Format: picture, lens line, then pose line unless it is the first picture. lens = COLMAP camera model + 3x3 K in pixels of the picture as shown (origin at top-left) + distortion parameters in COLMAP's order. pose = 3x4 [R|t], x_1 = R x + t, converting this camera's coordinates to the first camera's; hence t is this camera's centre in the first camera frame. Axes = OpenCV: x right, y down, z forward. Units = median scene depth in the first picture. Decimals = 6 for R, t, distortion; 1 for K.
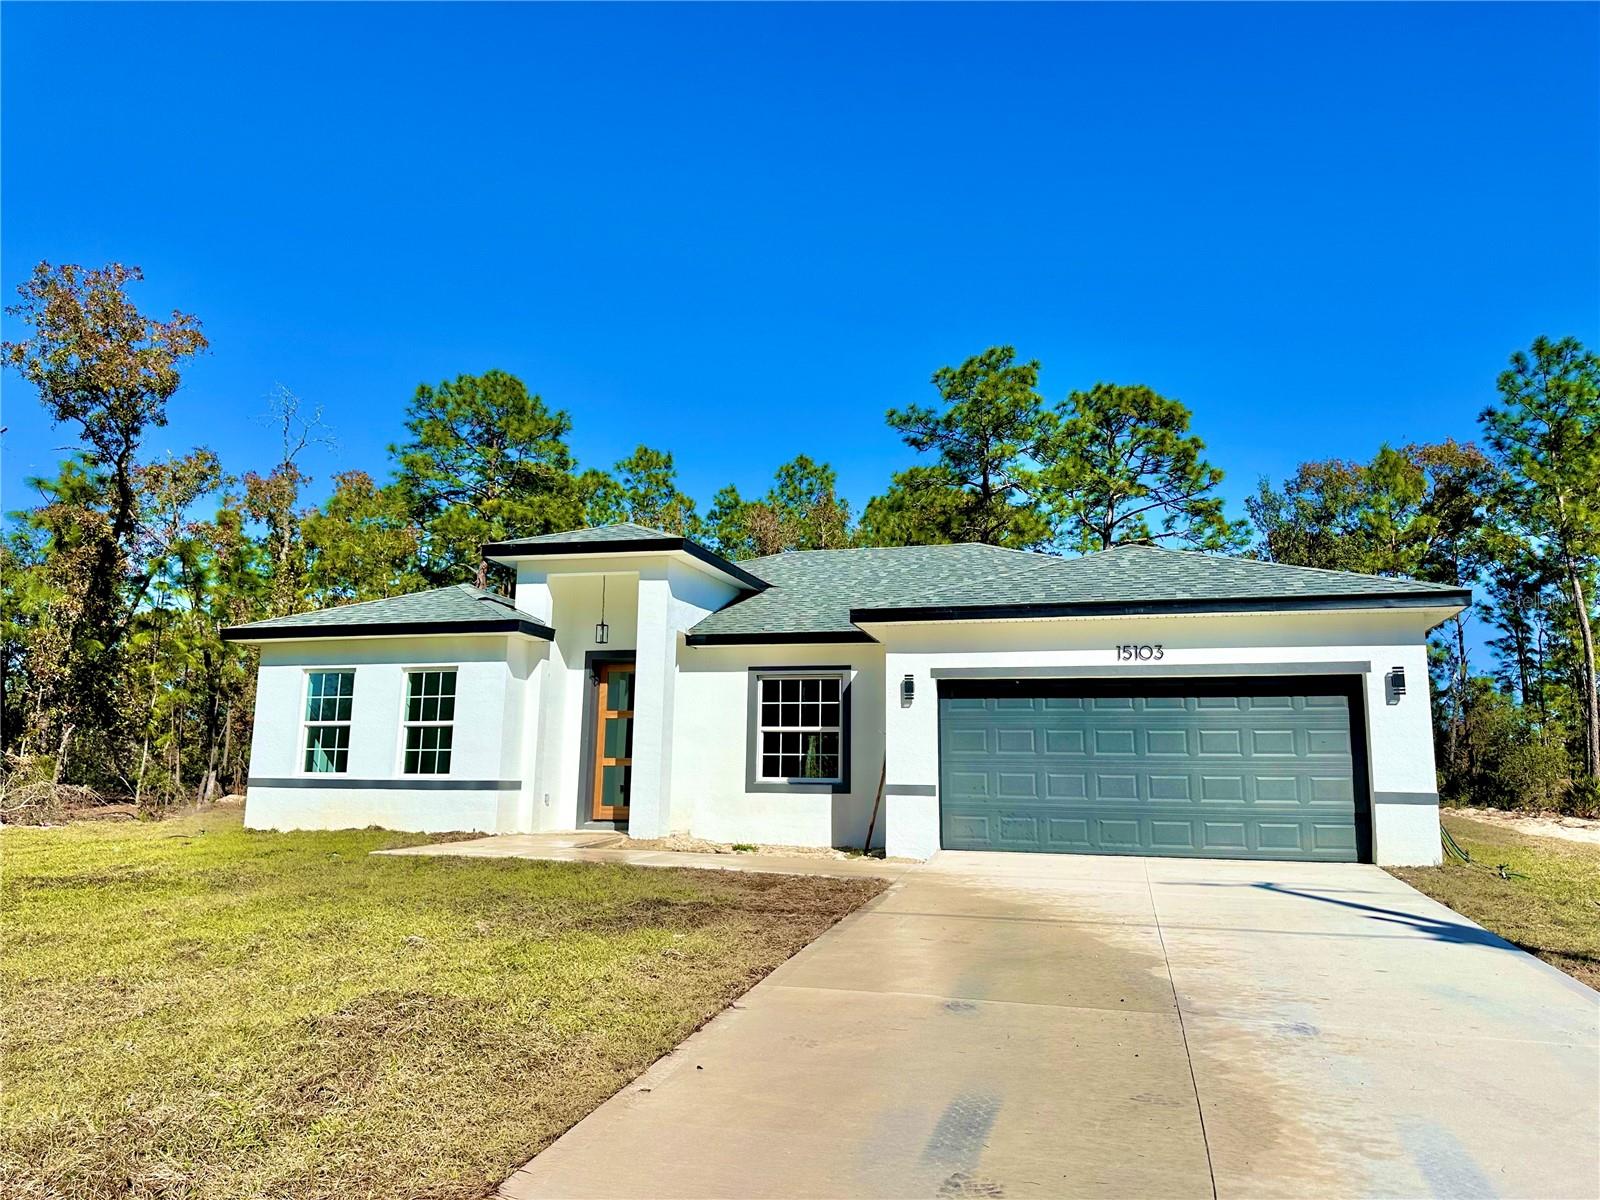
lens RADIAL K [[1111.1, 0, 787.1], [0, 1111.1, 603.0], [0, 0, 1]] dist [0.142419, -0.209302]
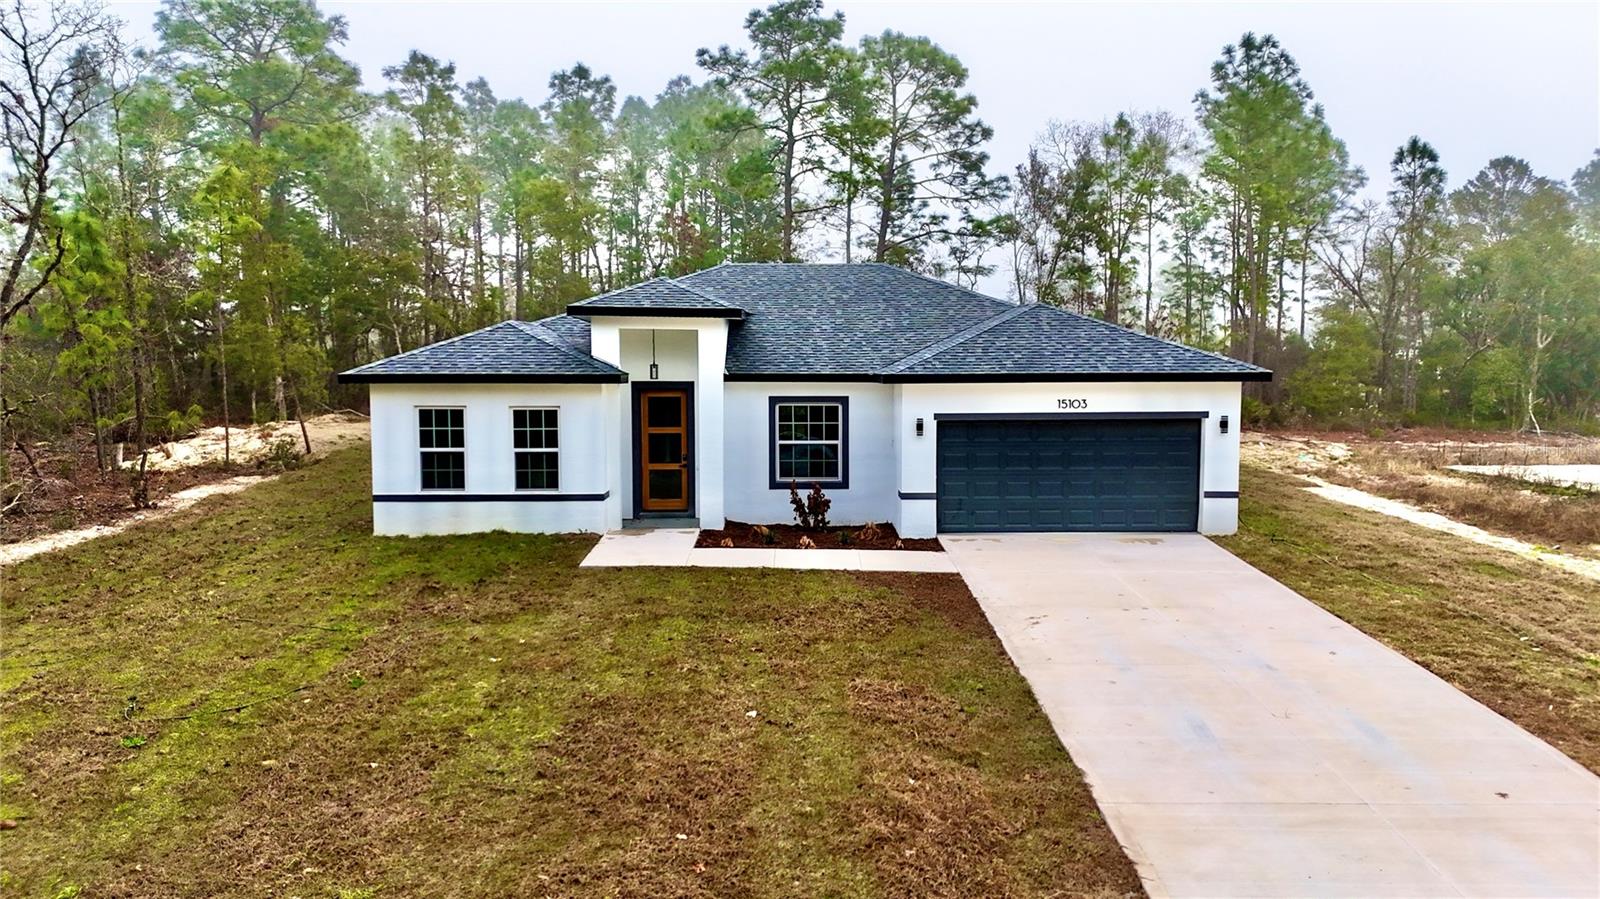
lens RADIAL K [[1163.9, 0, 799.8], [0, 1163.9, 443.1], [0, 0, 1]] dist [0.061857, -0.067728]
pose [[0.956184, -0.038418, 0.290236, -0.400409], [-0.032301, 0.971457, 0.235007, -0.212043], [-0.290980, -0.234085, 0.927650, -0.293674]]
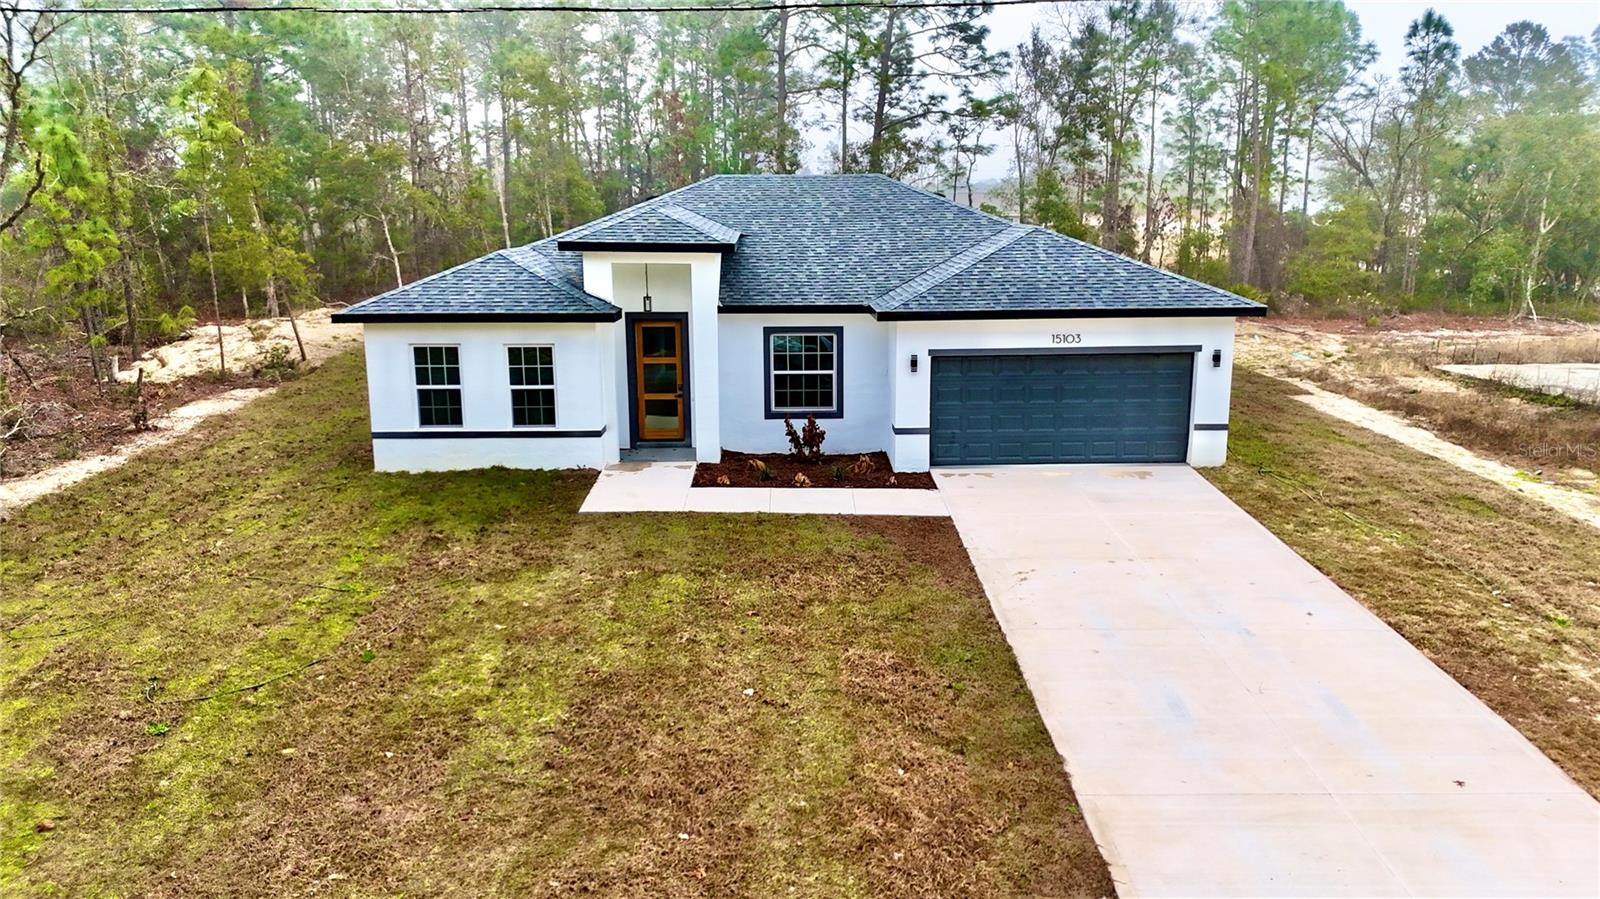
lens RADIAL K [[1163.9, 0, 799.8], [0, 1163.9, 443.1], [0, 0, 1]] dist [0.061857, -0.067728]
pose [[0.955048, -0.078600, 0.285840, -0.396745], [-0.028873, 0.934964, 0.353566, -0.299578], [-0.295040, -0.345926, 0.890666, -0.278742]]
